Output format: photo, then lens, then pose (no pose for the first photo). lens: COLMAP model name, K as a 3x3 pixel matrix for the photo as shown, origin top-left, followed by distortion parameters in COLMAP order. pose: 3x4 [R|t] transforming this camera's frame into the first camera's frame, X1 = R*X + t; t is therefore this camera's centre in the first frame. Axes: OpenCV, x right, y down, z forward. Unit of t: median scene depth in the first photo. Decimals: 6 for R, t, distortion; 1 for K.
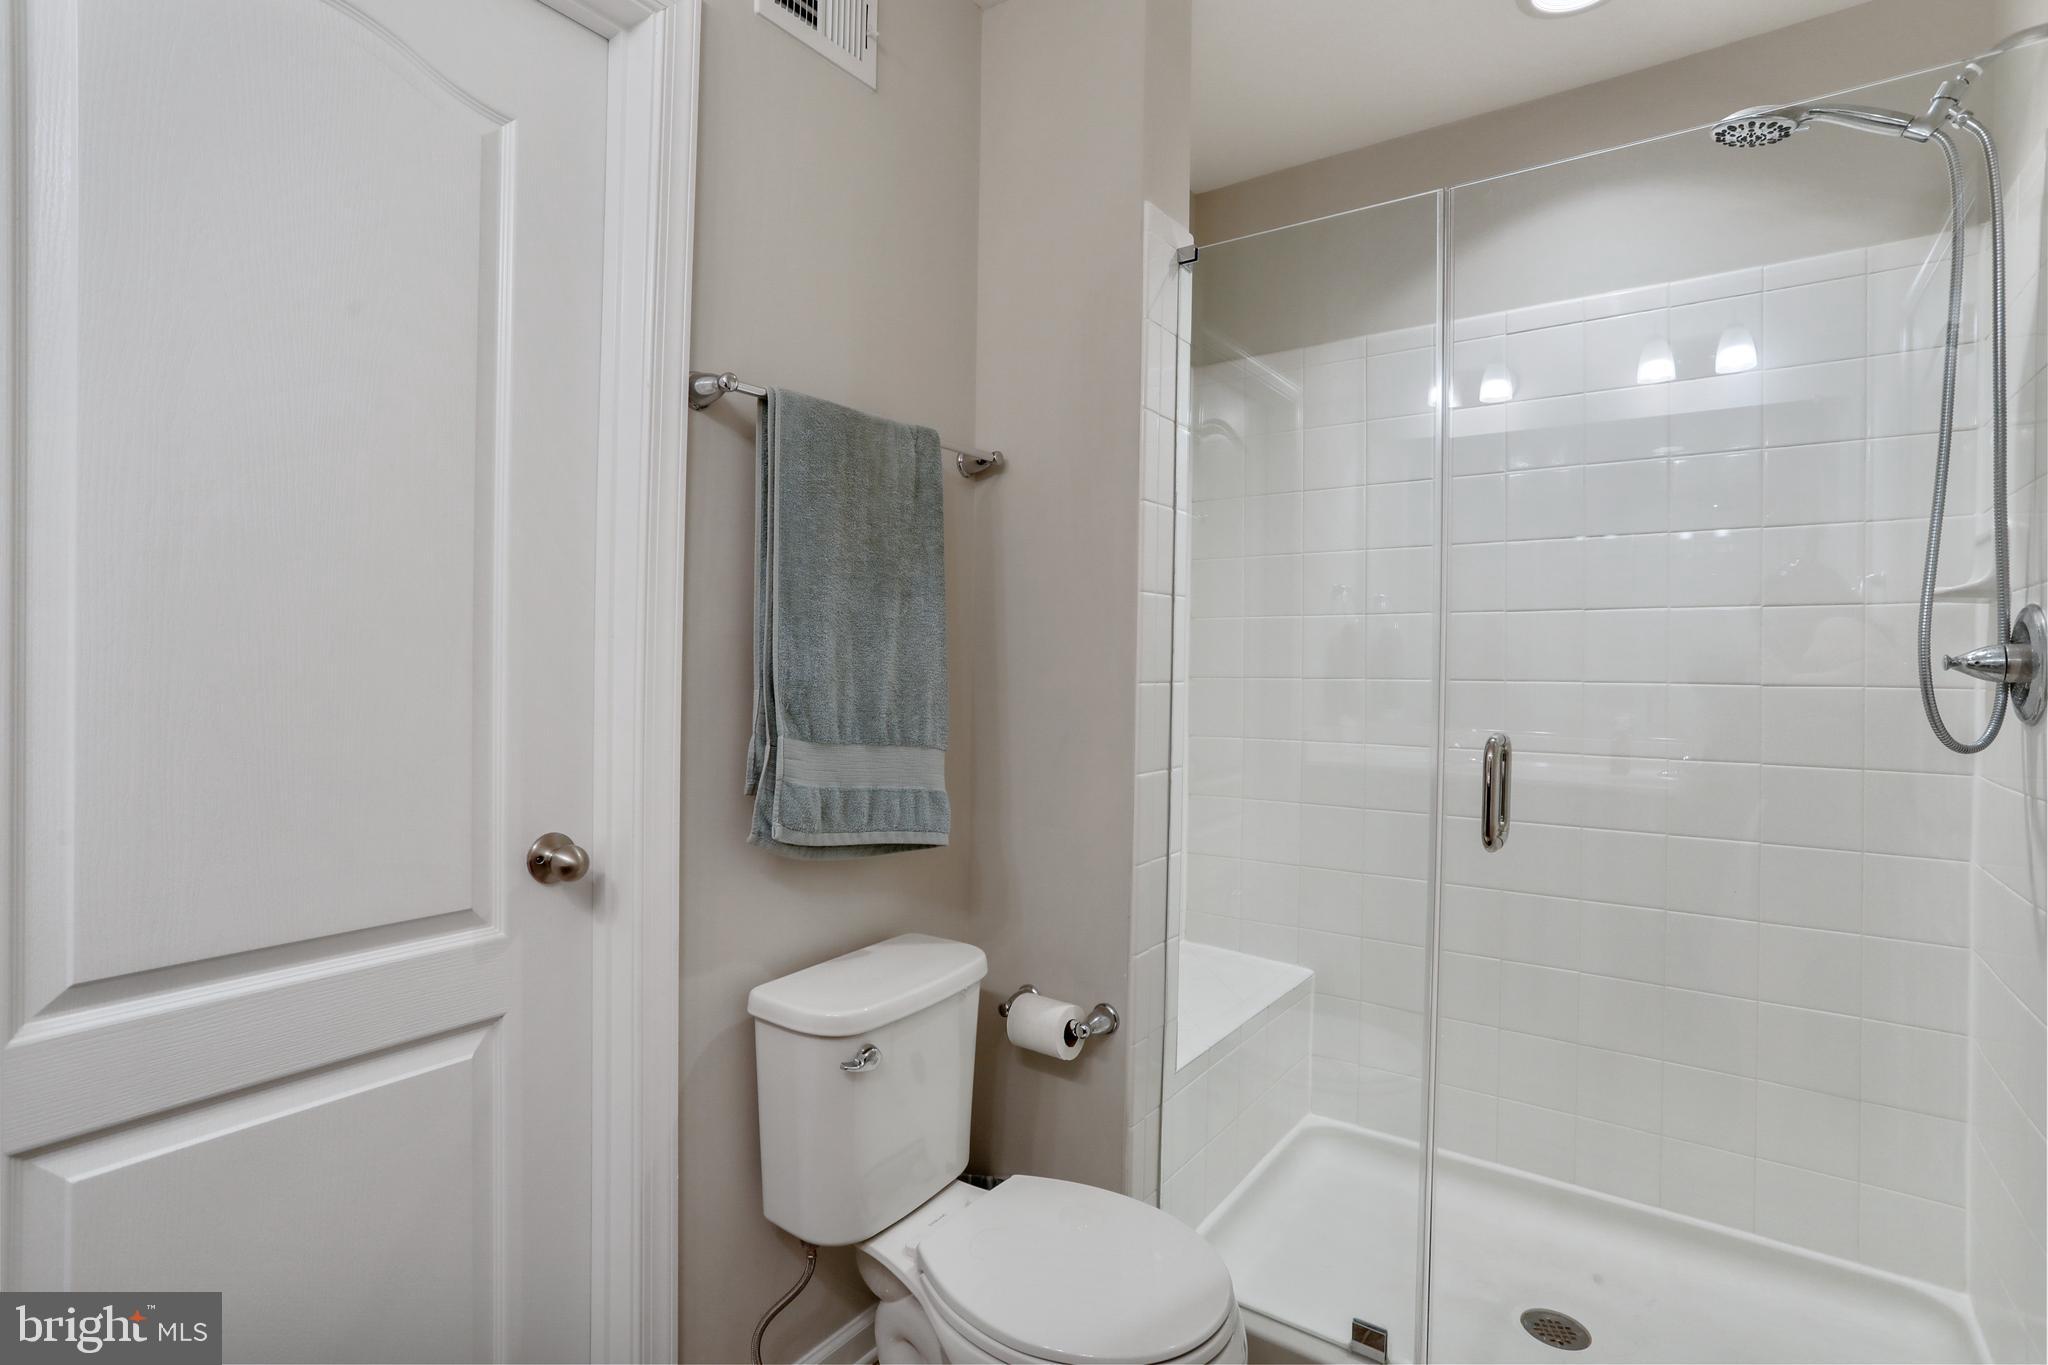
lens RADIAL K [[1010.0, 0, 1024.0], [0, 1010.0, 682.5], [0, 0, 1]] dist [-0.056175, 0.030381]
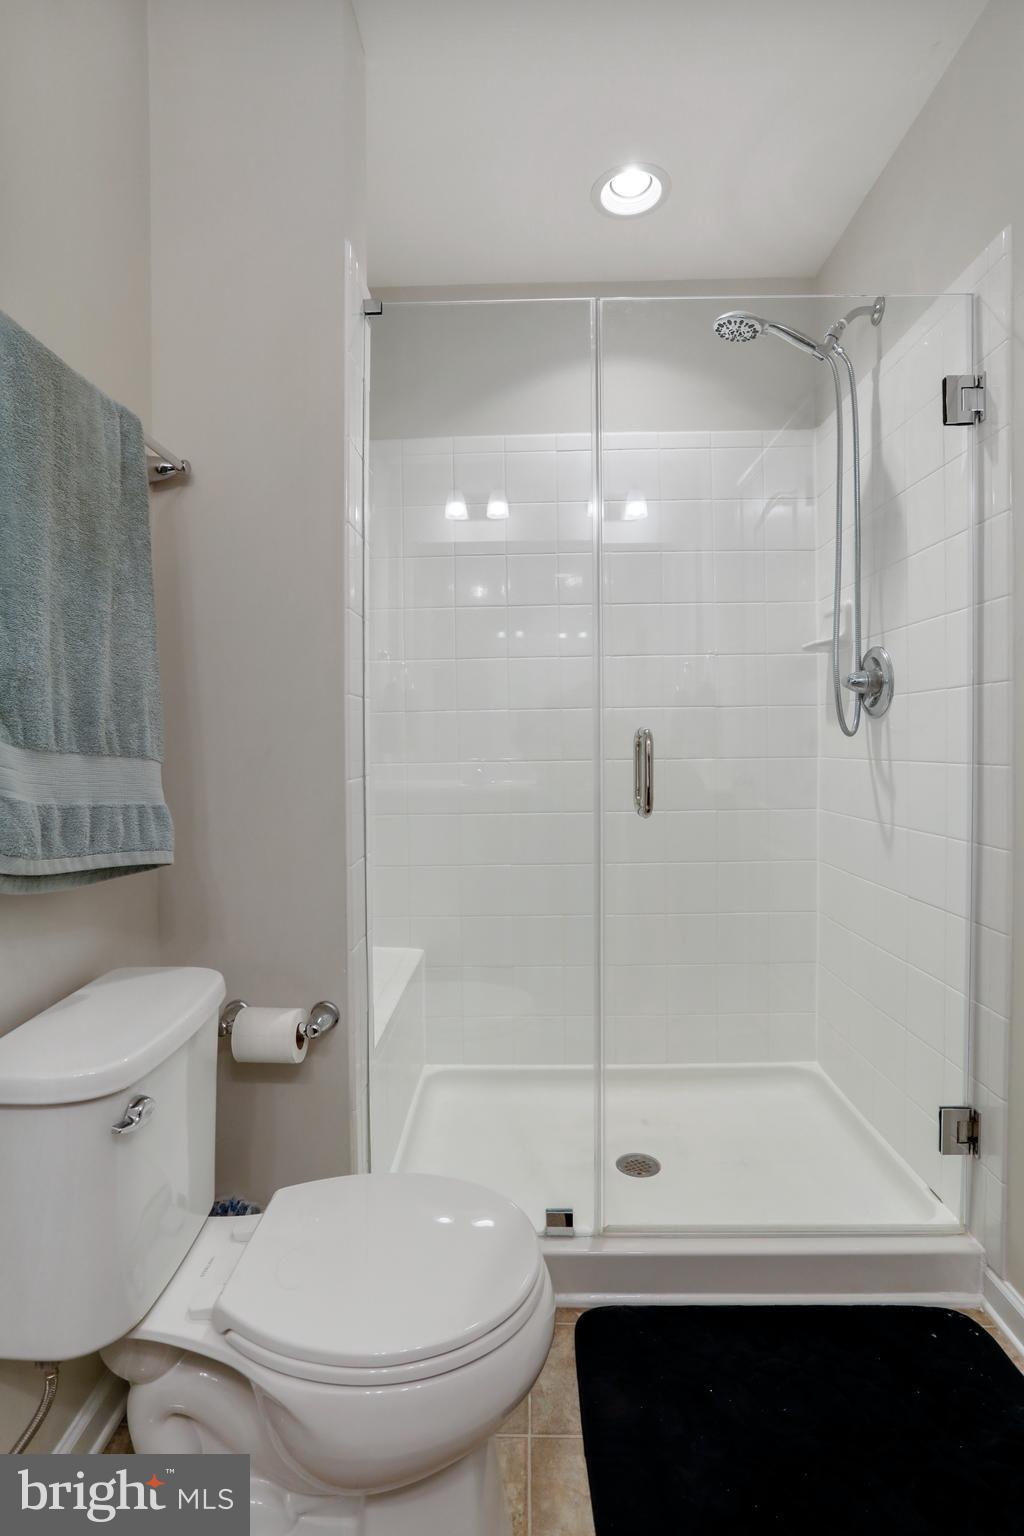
lens RADIAL K [[757.5, 0, 508.0], [0, 757.5, 762.9], [0, 0, 1]] dist [-0.056175, 0.030381]
pose [[0.824734, -0.038953, 0.564178, -0.212862], [0.034378, 0.999233, 0.018737, 0.067924], [-0.564475, 0.003943, 0.825441, 0.263416]]
